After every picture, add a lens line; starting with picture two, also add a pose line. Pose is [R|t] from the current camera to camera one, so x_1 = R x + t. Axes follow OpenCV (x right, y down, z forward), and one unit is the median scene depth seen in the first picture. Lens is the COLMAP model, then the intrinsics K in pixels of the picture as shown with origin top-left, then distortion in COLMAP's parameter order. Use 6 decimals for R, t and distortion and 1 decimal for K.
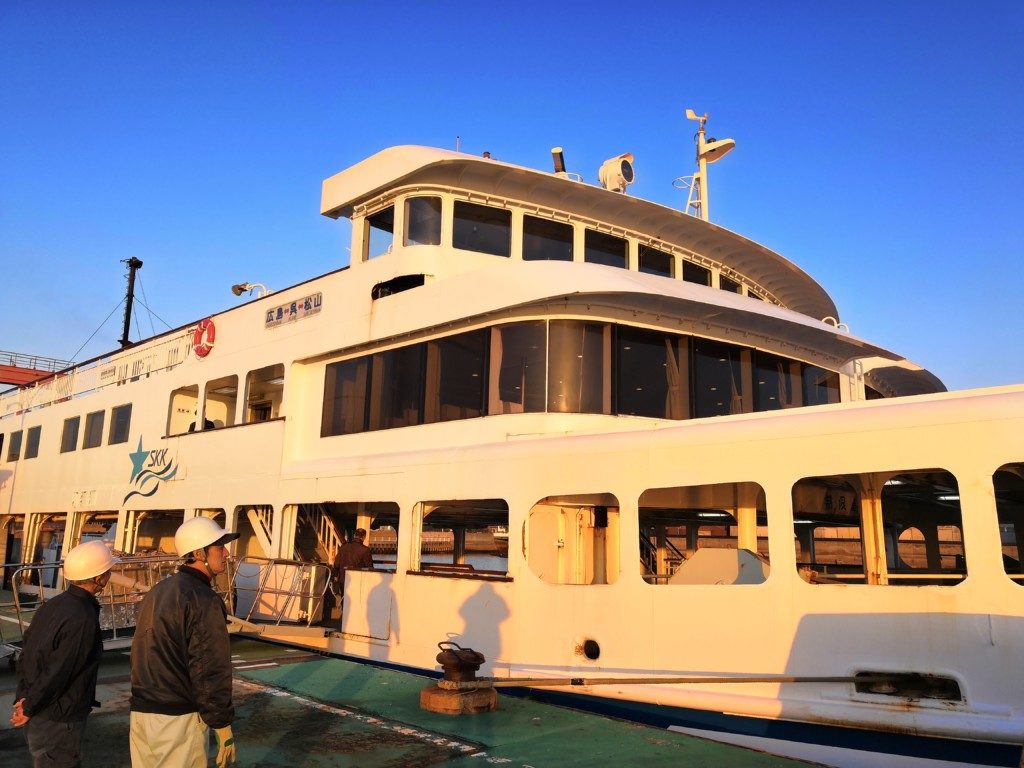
lens RADIAL K [[806.3, 0, 512.4], [0, 806.3, 387.1], [0, 0, 1]] dist [-0.000297, -0.000400]
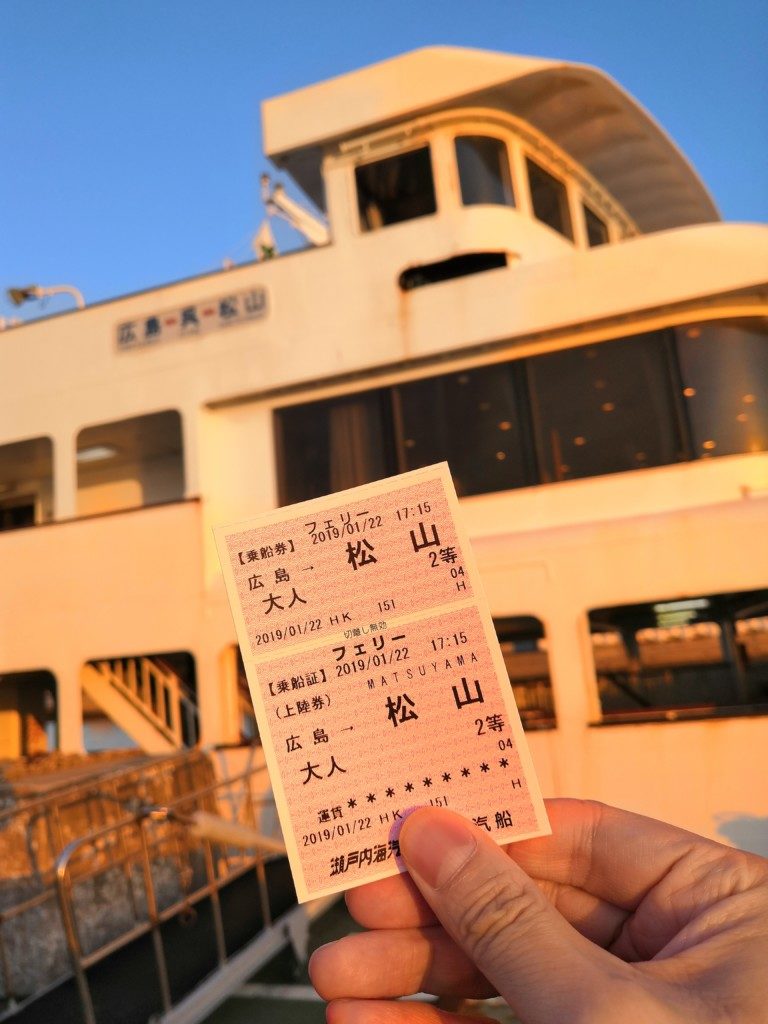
lens RADIAL K [[806.3, 0, 383.2], [0, 806.3, 507.4], [0, 0, 1]] dist [-0.000297, -0.000400]
pose [[0.903207, -0.021841, 0.428650, -0.418013], [0.031086, 0.999410, -0.014577, 0.058389], [-0.428079, 0.026491, 0.903353, 0.424519]]
